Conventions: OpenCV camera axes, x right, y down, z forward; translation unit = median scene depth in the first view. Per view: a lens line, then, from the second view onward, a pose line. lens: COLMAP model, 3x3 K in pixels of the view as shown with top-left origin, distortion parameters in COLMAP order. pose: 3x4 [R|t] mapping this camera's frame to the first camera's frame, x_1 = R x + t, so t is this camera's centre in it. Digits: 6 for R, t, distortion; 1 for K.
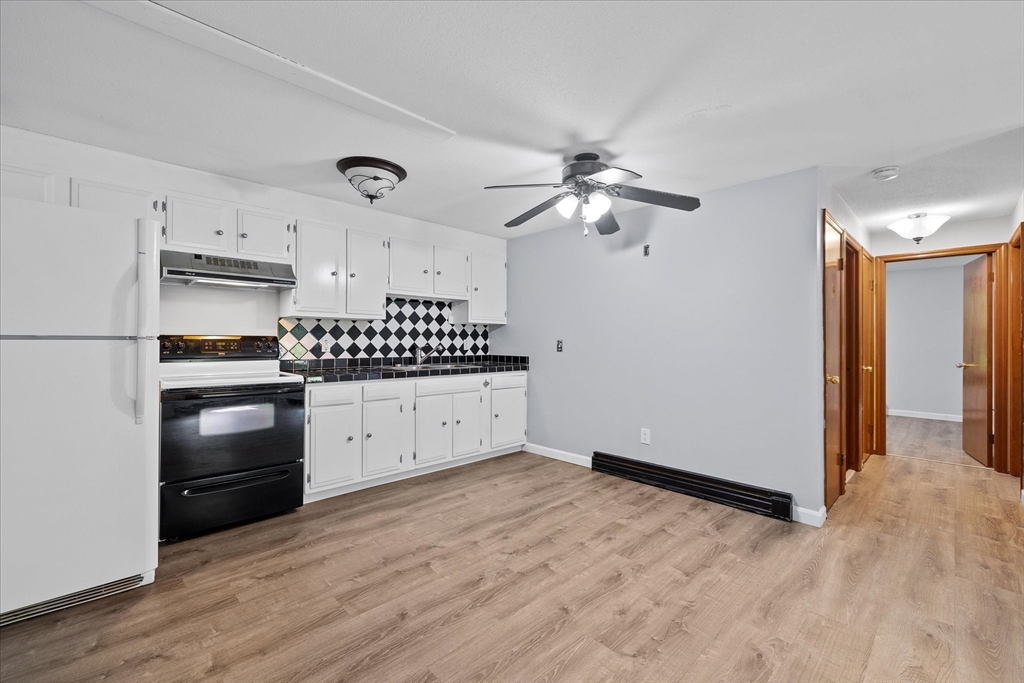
lens RADIAL K [[429.1, 0, 512.4], [0, 429.1, 338.8], [0, 0, 1]] dist [0.001025, -0.000264]
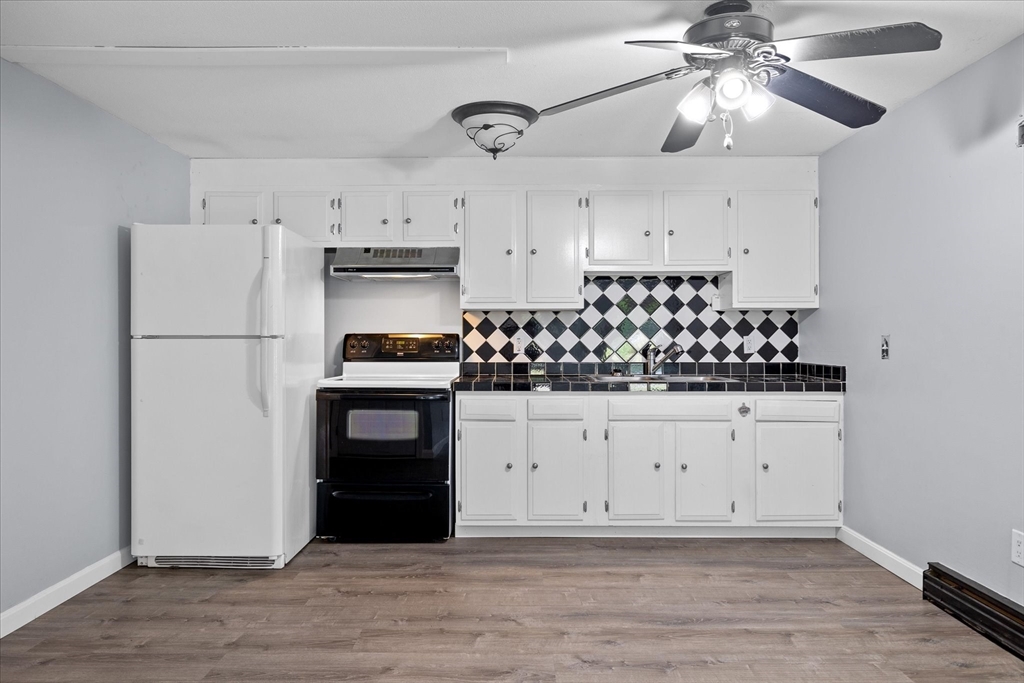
lens RADIAL K [[680.4, 0, 513.8], [0, 680.4, 341.0], [0, 0, 1]] dist [-0.005144, 0.004976]
pose [[0.714364, -0.002141, -0.699771, 0.494059], [0.007008, 0.999967, 0.004095, 0.003739], [0.699739, -0.007830, 0.714356, 0.141020]]
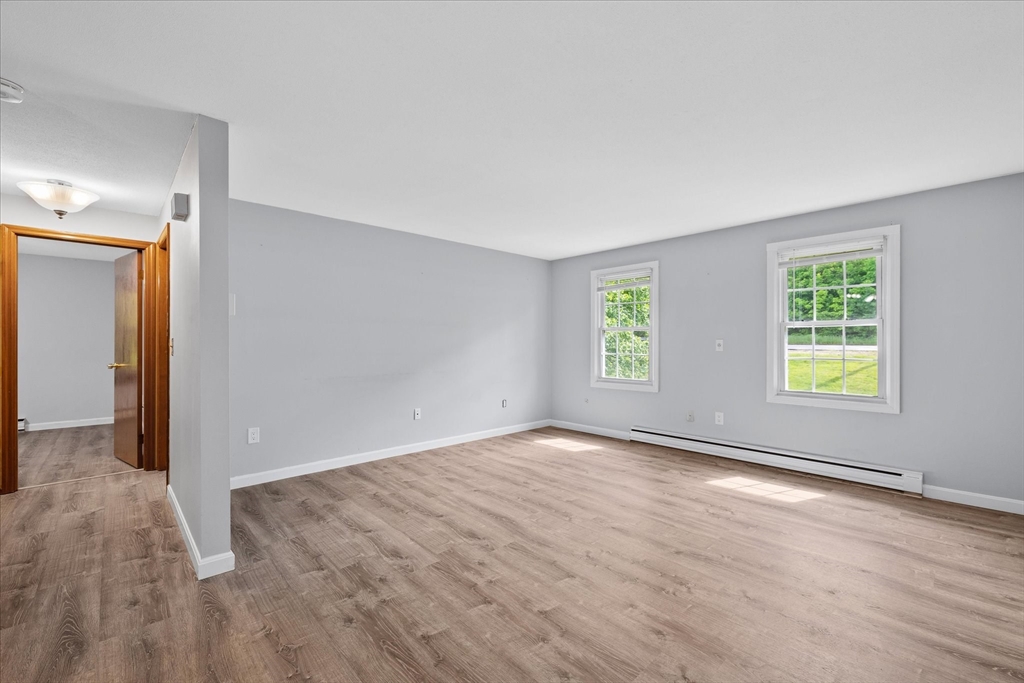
lens RADIAL K [[429.1, 0, 511.8], [0, 429.1, 341.4], [0, 0, 1]] dist [0.001025, -0.000264]
pose [[0.018465, -0.002380, 0.999827, 0.189394], [-0.004535, 0.999987, 0.002464, 0.004130], [-0.999819, -0.004580, 0.018454, 0.170498]]
